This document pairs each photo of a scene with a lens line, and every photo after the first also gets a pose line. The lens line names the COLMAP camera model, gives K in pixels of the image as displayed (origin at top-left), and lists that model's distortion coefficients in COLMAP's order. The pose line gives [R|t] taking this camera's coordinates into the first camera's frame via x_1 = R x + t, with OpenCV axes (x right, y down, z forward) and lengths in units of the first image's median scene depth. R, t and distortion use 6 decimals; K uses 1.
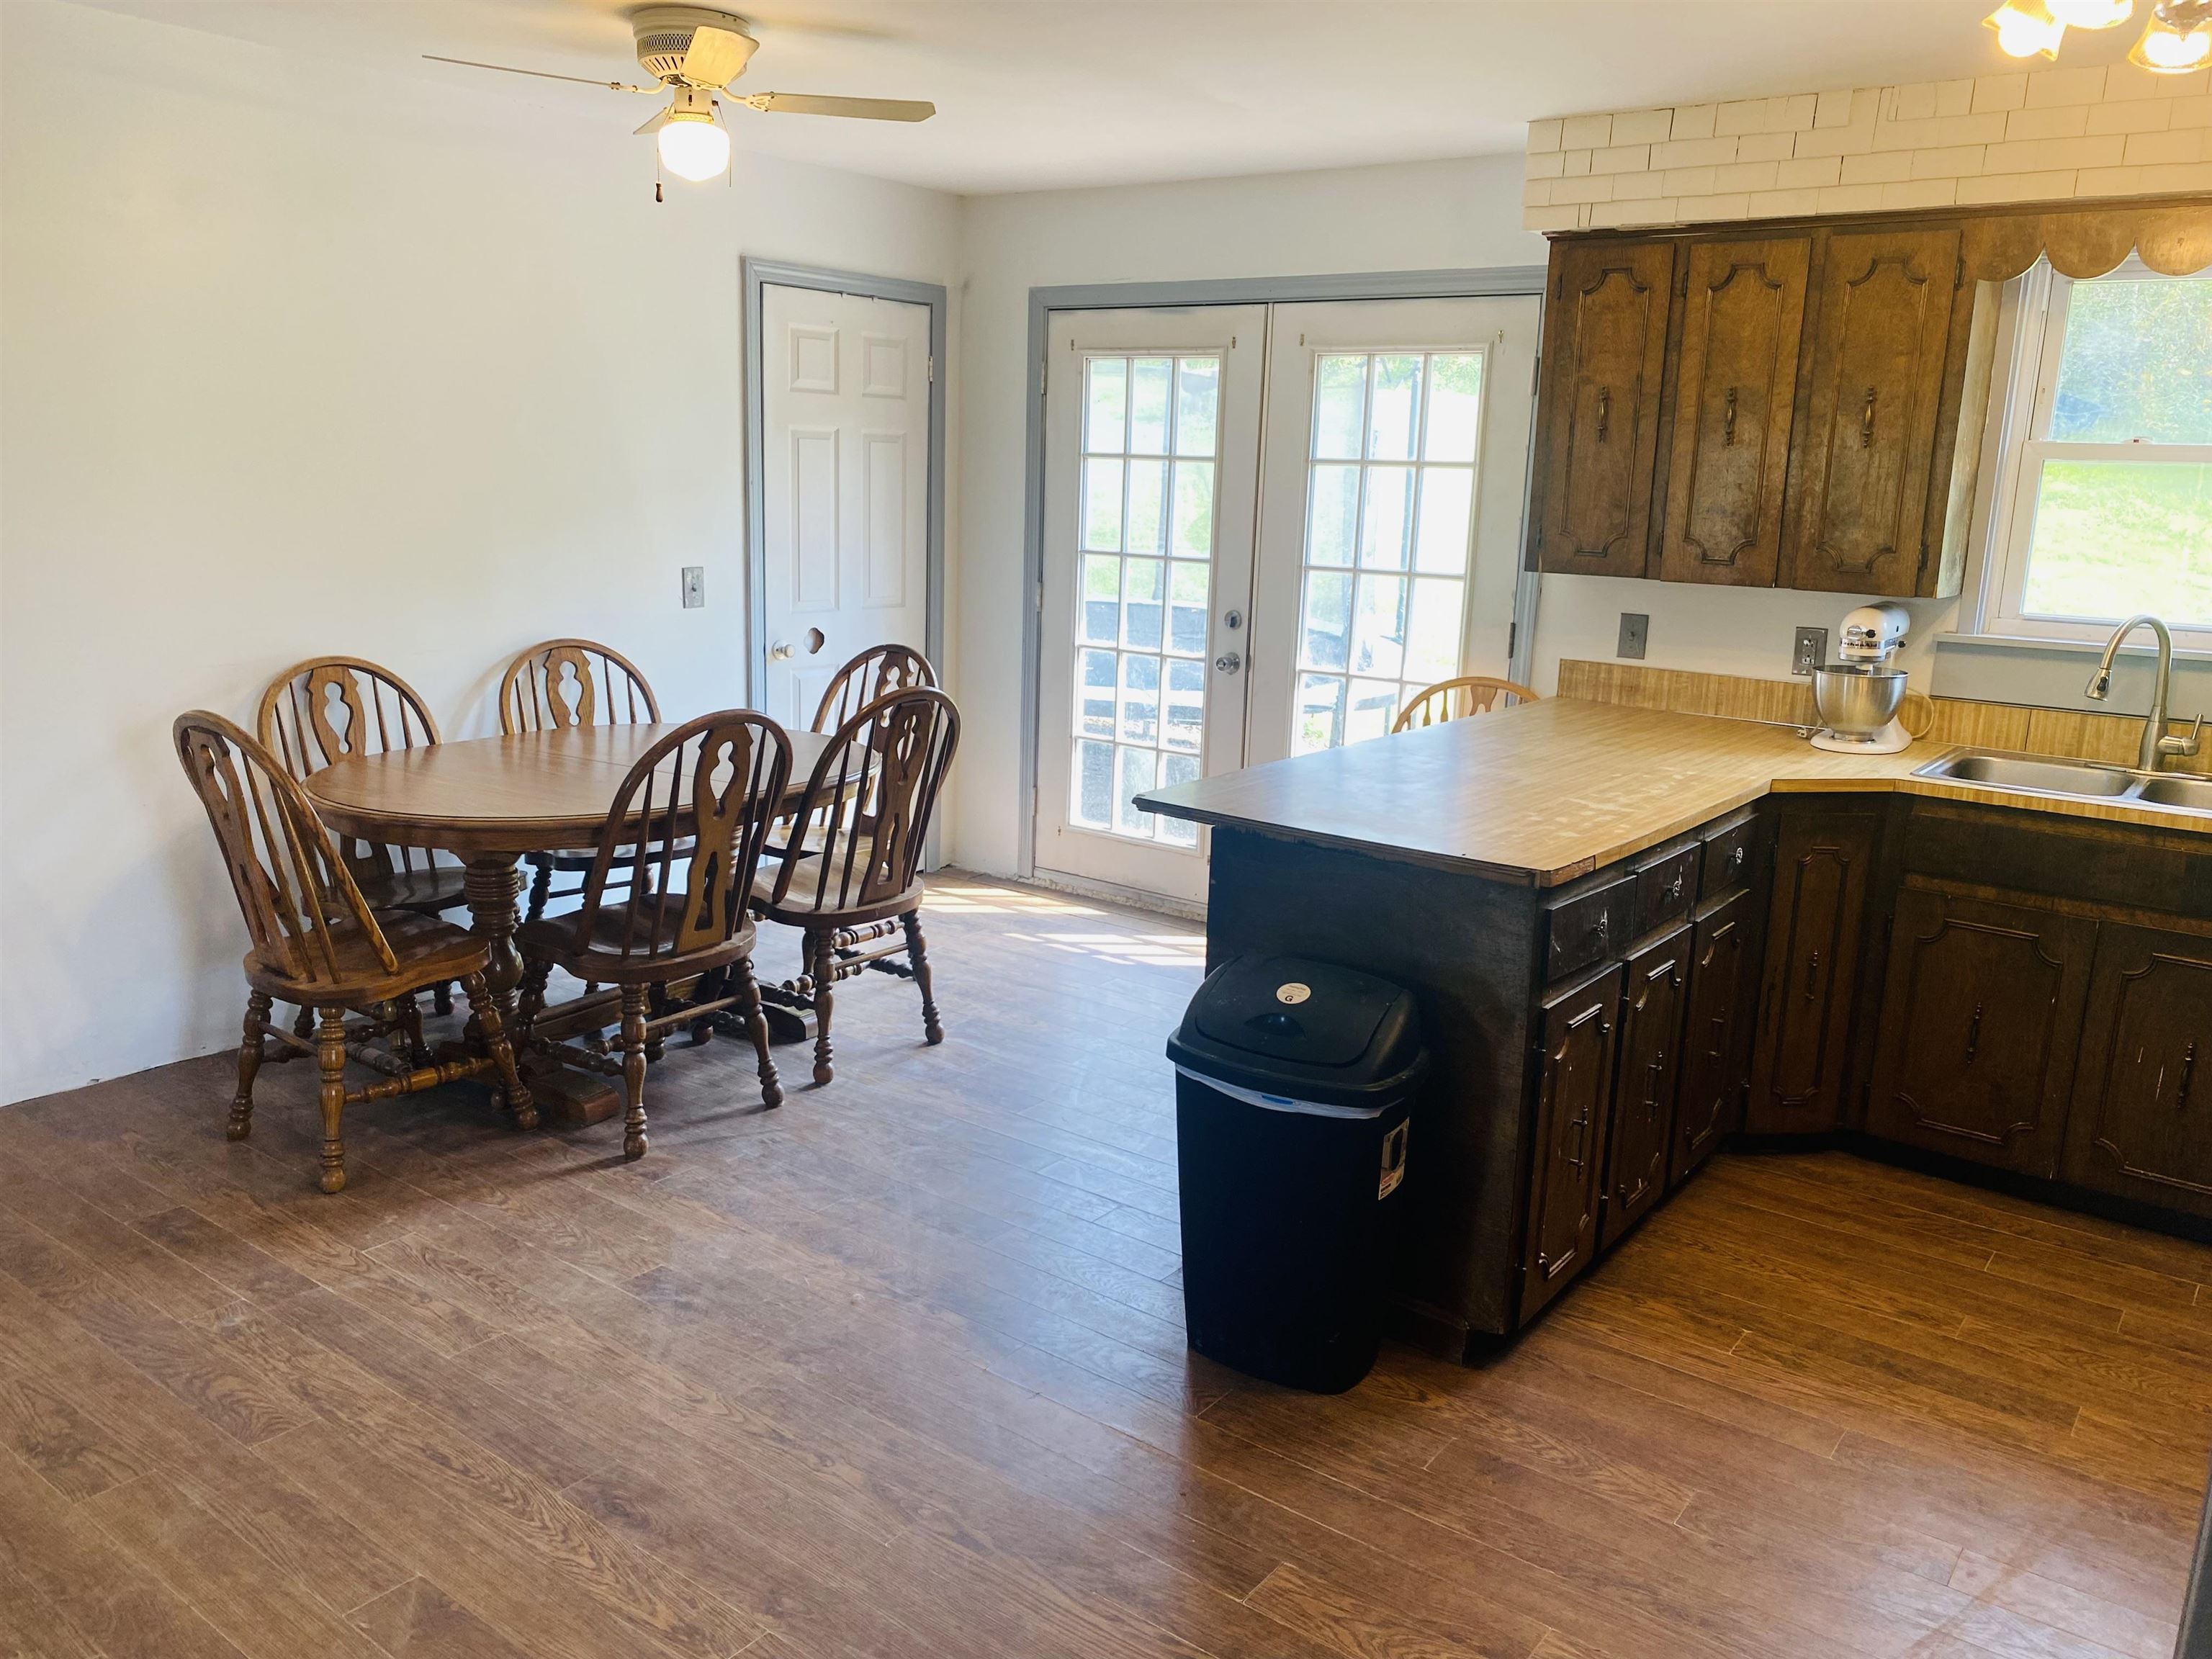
lens RADIAL K [[1692.5, 0, 1107.5], [0, 1692.5, 830.3], [0, 0, 1]] dist [-0.006063, -0.010175]
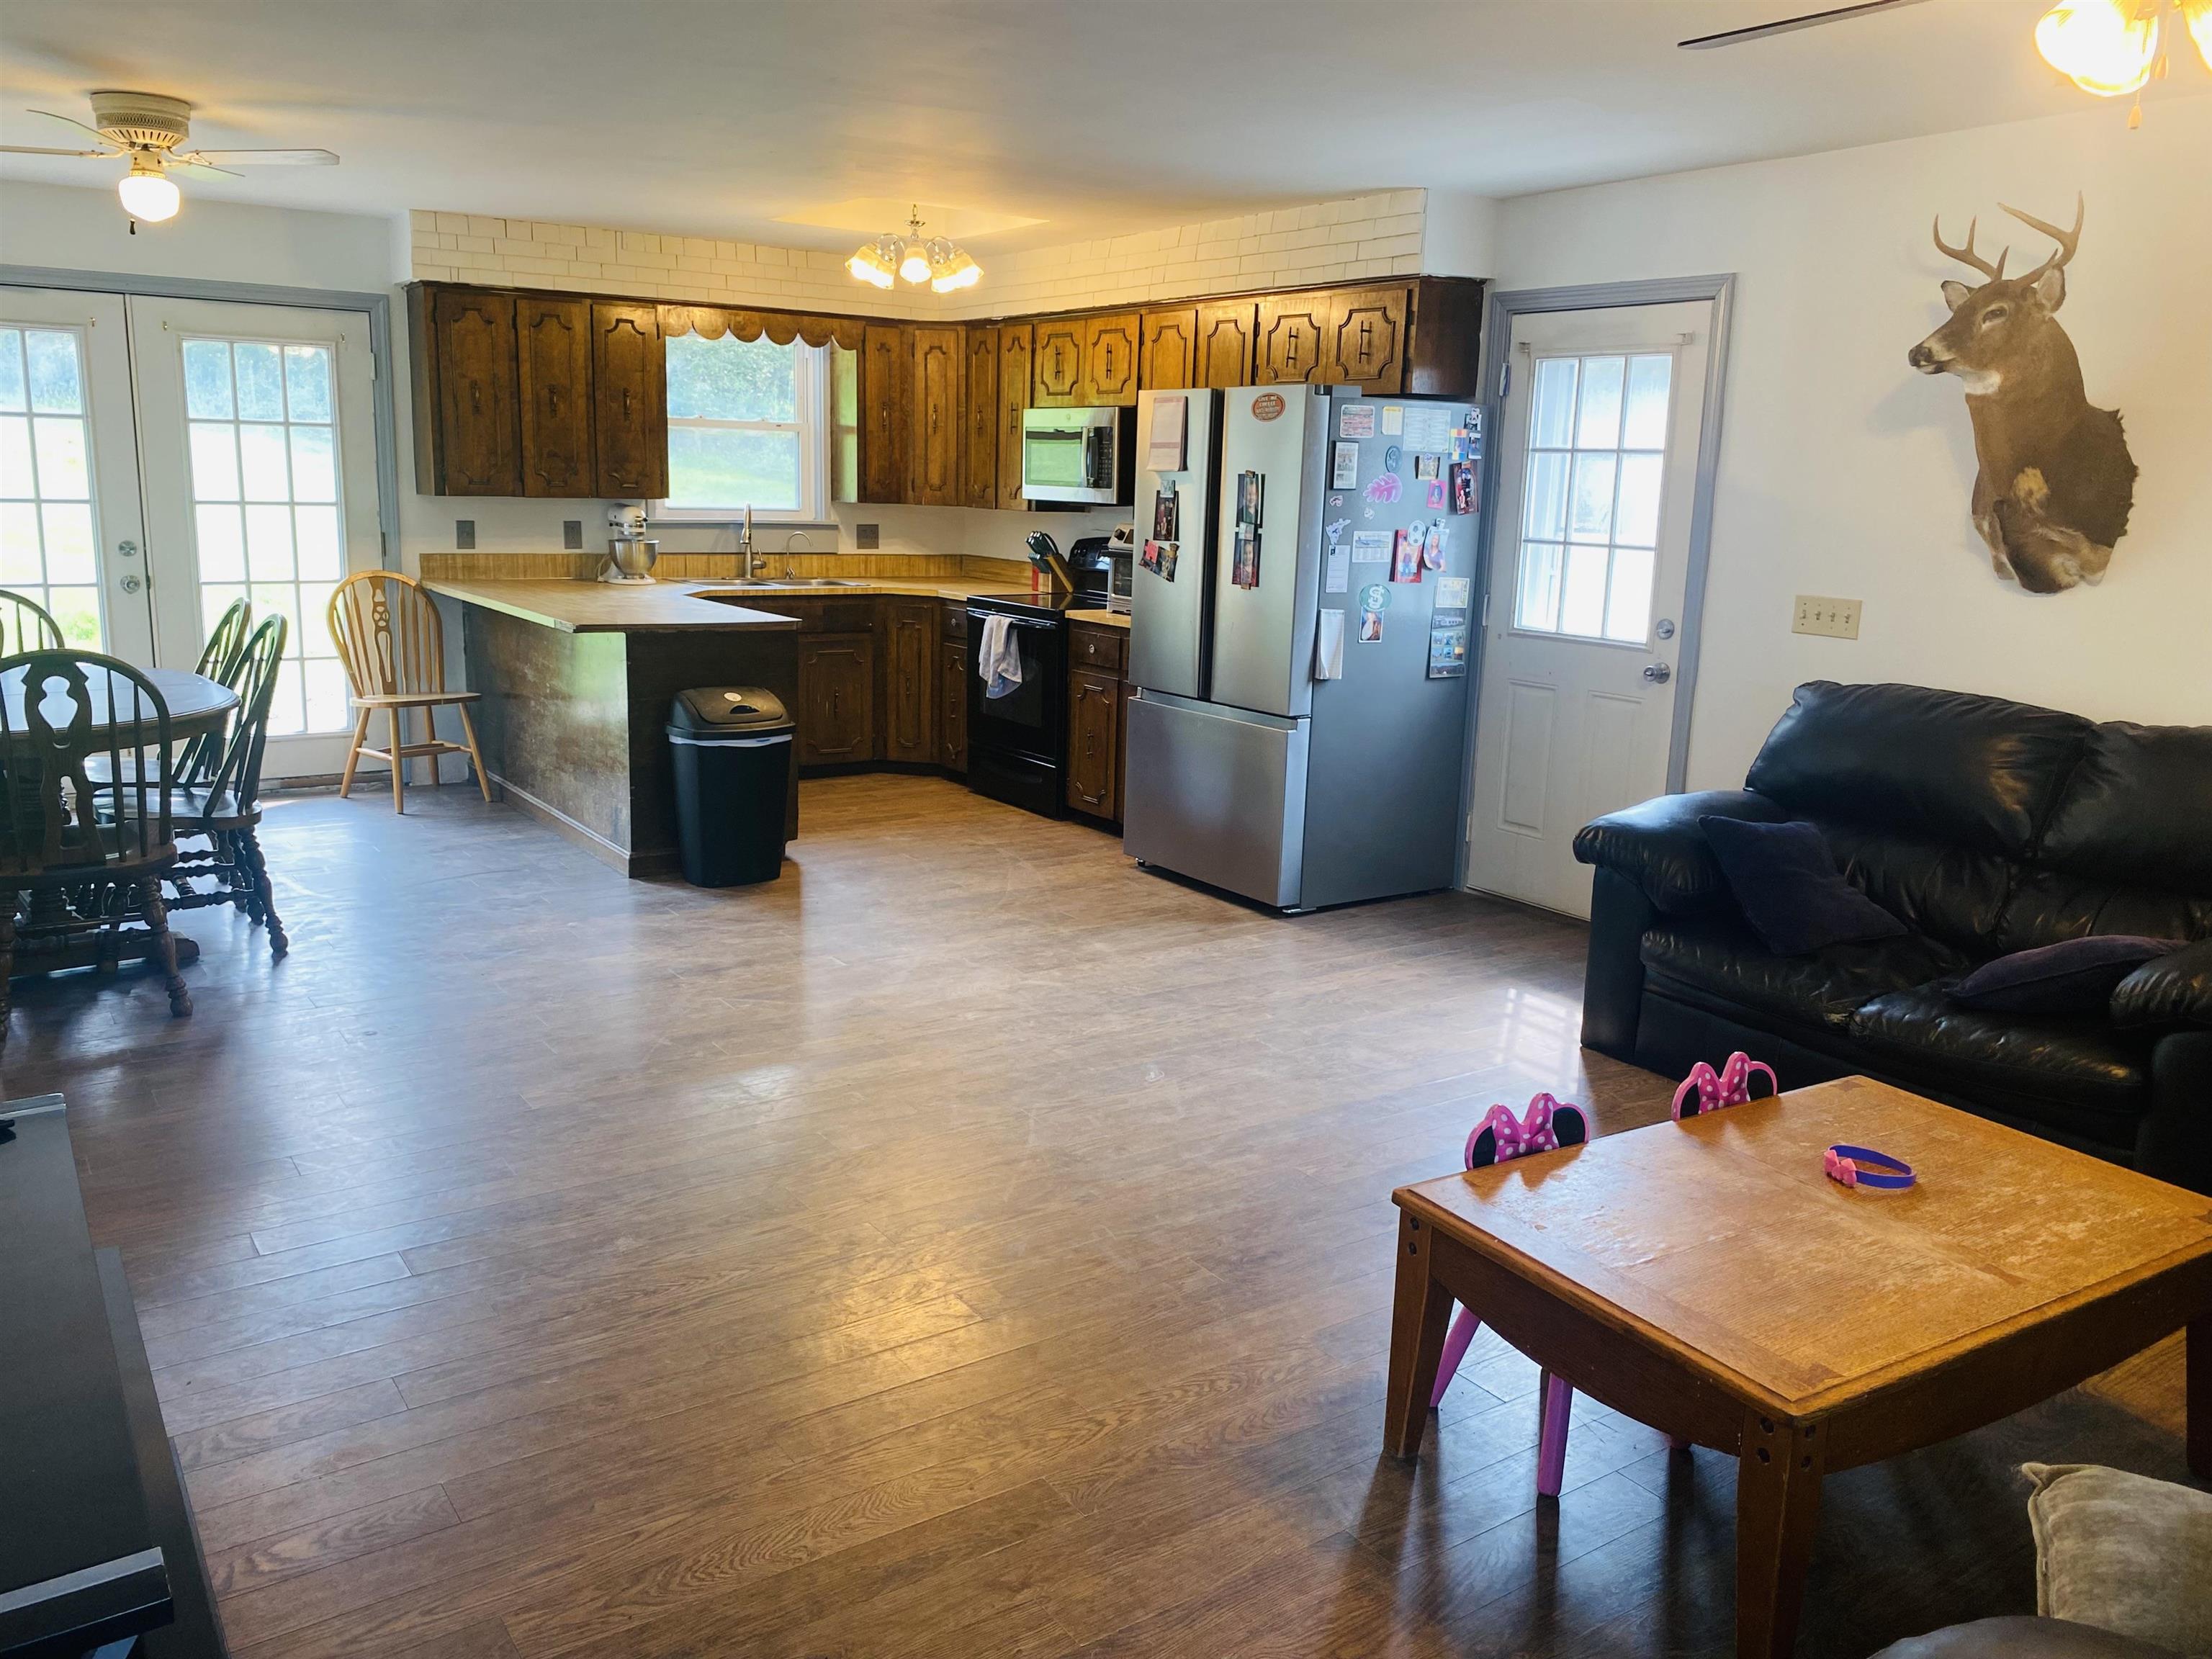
lens RADIAL K [[1692.5, 0, 1102.9], [0, 1692.5, 826.7], [0, 0, 1]] dist [-0.006063, -0.010175]
pose [[0.328770, -0.221059, 0.918174, -1.072832], [0.174997, 0.969643, 0.170789, -0.016413], [-0.928055, 0.104527, 0.357474, -0.098633]]
